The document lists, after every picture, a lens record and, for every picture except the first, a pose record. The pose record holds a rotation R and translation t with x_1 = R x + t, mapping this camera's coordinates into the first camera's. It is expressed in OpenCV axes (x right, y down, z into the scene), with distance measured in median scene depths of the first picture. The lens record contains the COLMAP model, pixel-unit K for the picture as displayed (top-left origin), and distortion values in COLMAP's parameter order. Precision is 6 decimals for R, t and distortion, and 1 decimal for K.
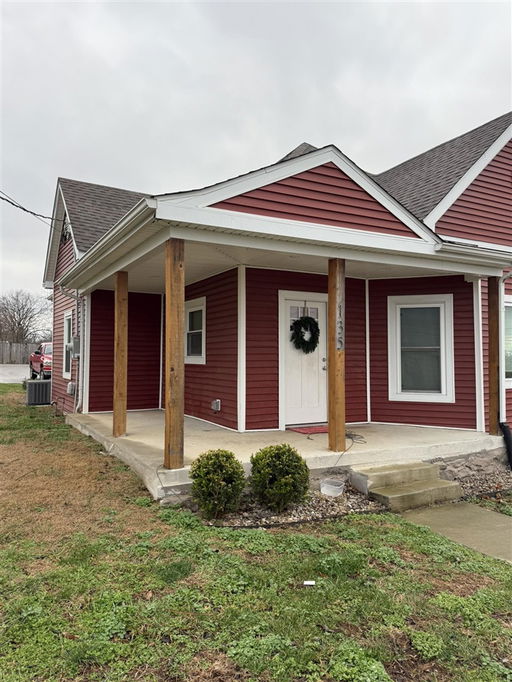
lens RADIAL K [[494.2, 0, 256.0], [0, 494.2, 341.0], [0, 0, 1]] dist [0.001638, -0.000489]
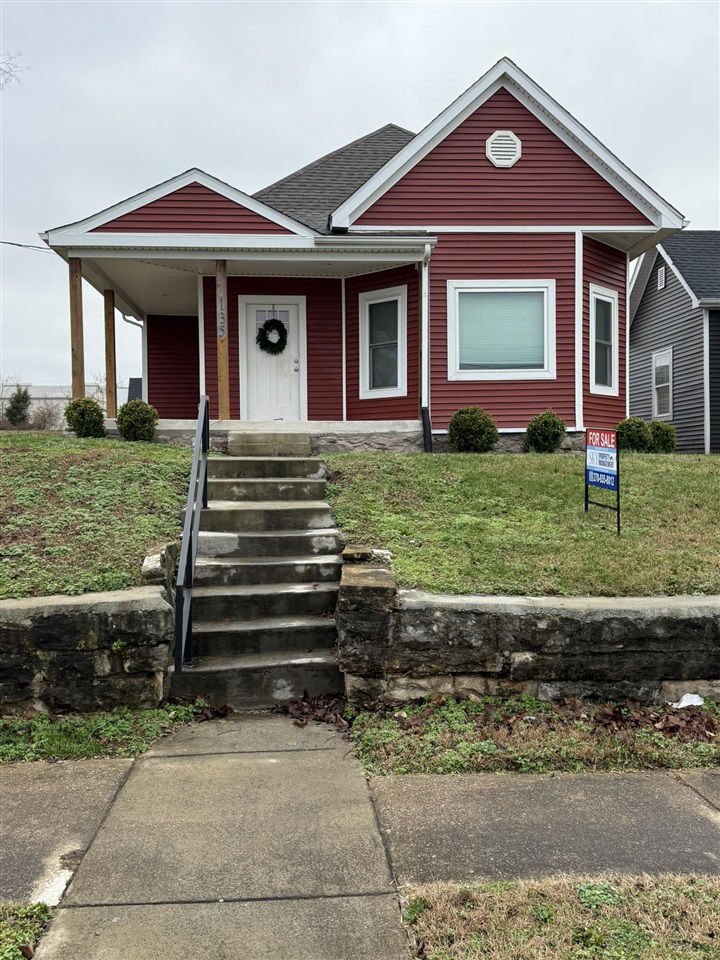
lens RADIAL K [[867.9, 0, 360.0], [0, 867.9, 480.0], [0, 0, 1]] dist [0.007121, 0.001589]
pose [[0.917796, -0.006590, -0.396998, 0.997682], [0.023417, 0.999020, 0.037552, 0.225251], [0.396362, -0.043761, 0.917051, -0.625226]]
